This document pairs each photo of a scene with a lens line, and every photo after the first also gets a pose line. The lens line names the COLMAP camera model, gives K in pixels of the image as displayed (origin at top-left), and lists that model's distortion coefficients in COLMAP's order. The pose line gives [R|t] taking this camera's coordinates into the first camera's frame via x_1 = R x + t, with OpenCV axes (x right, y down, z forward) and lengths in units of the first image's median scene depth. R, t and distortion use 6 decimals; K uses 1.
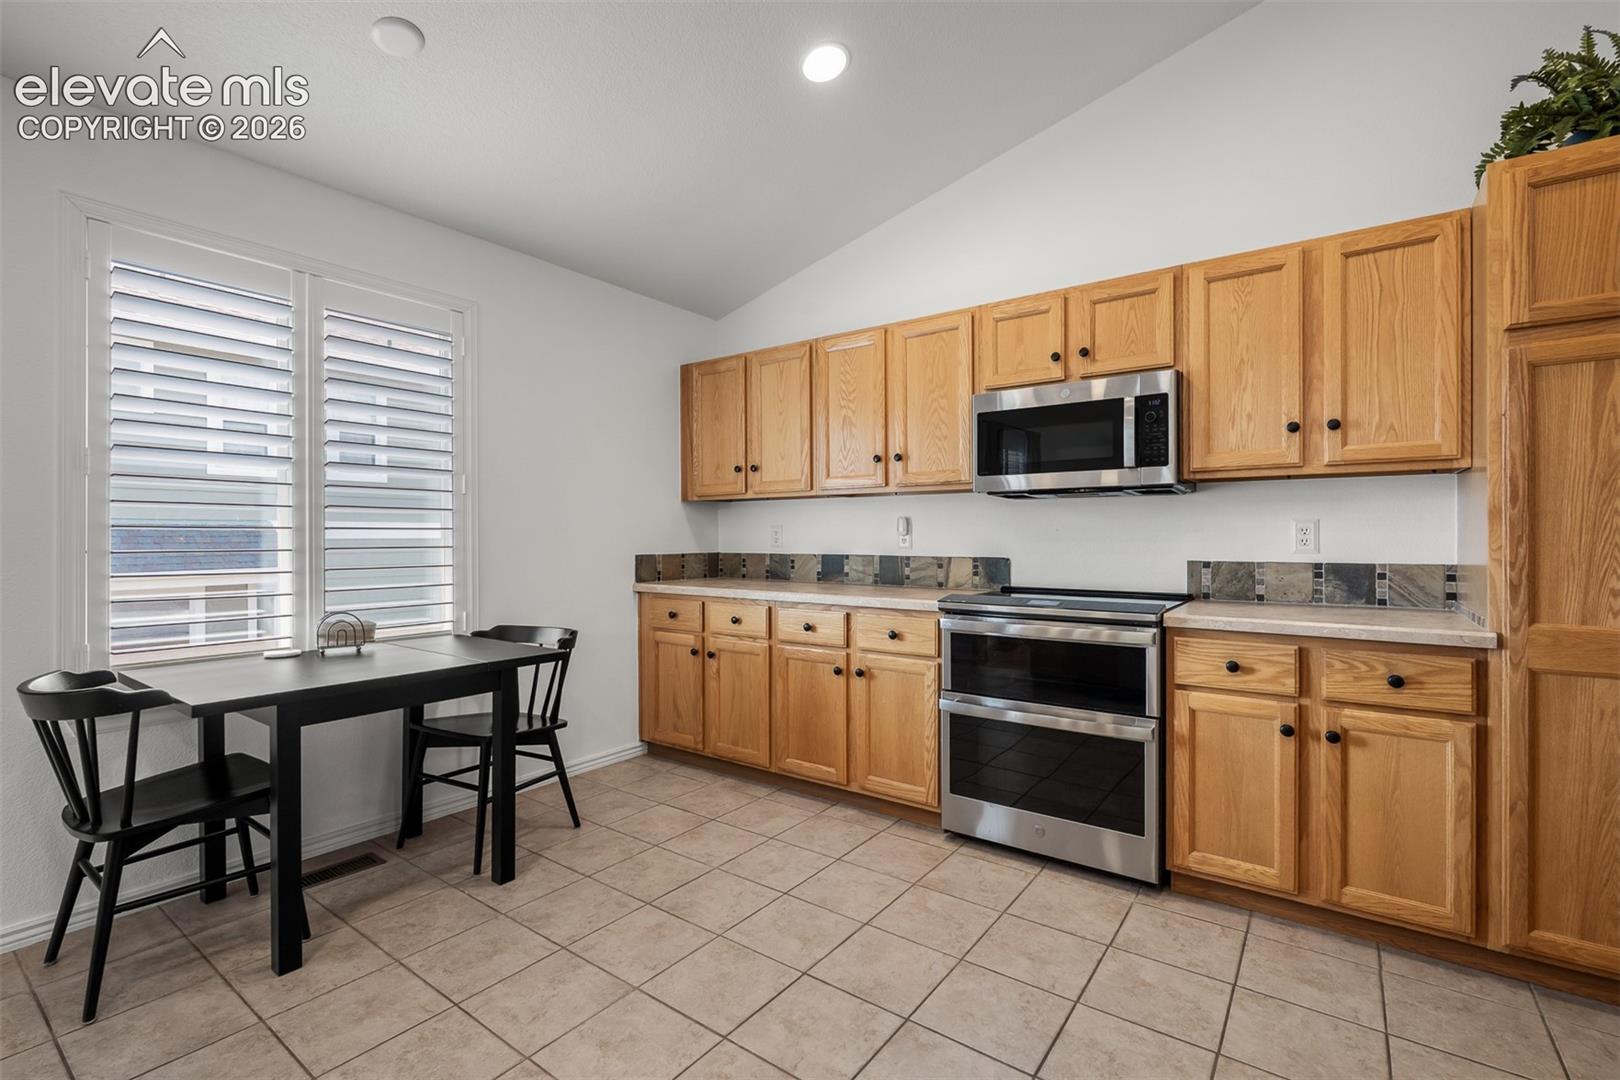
lens RADIAL K [[731.4, 0, 804.3], [0, 731.4, 533.8], [0, 0, 1]] dist [-0.003155, -0.000869]
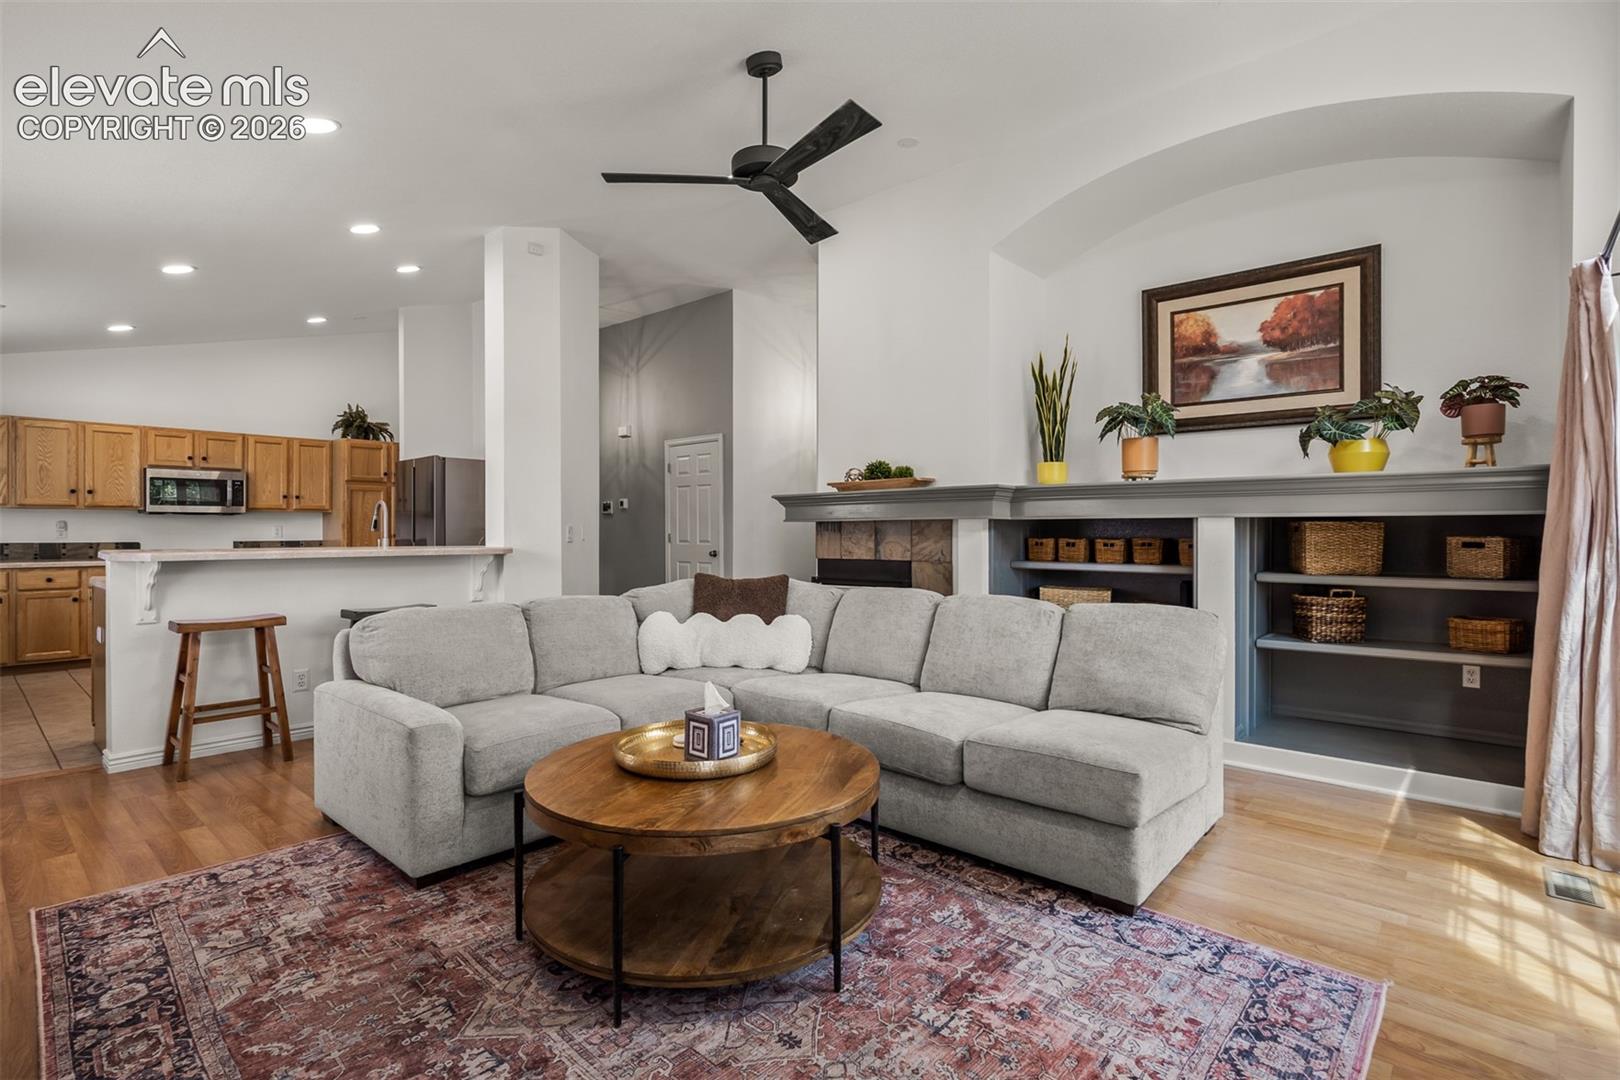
lens RADIAL K [[766.8, 0, 805.2], [0, 766.8, 531.5], [0, 0, 1]] dist [-0.002697, -0.000068]
pose [[0.086535, 0.000121, 0.996249, -1.955113], [-0.003035, 0.999995, 0.000142, -0.004130], [-0.996244, -0.003036, 0.086535, -1.219085]]
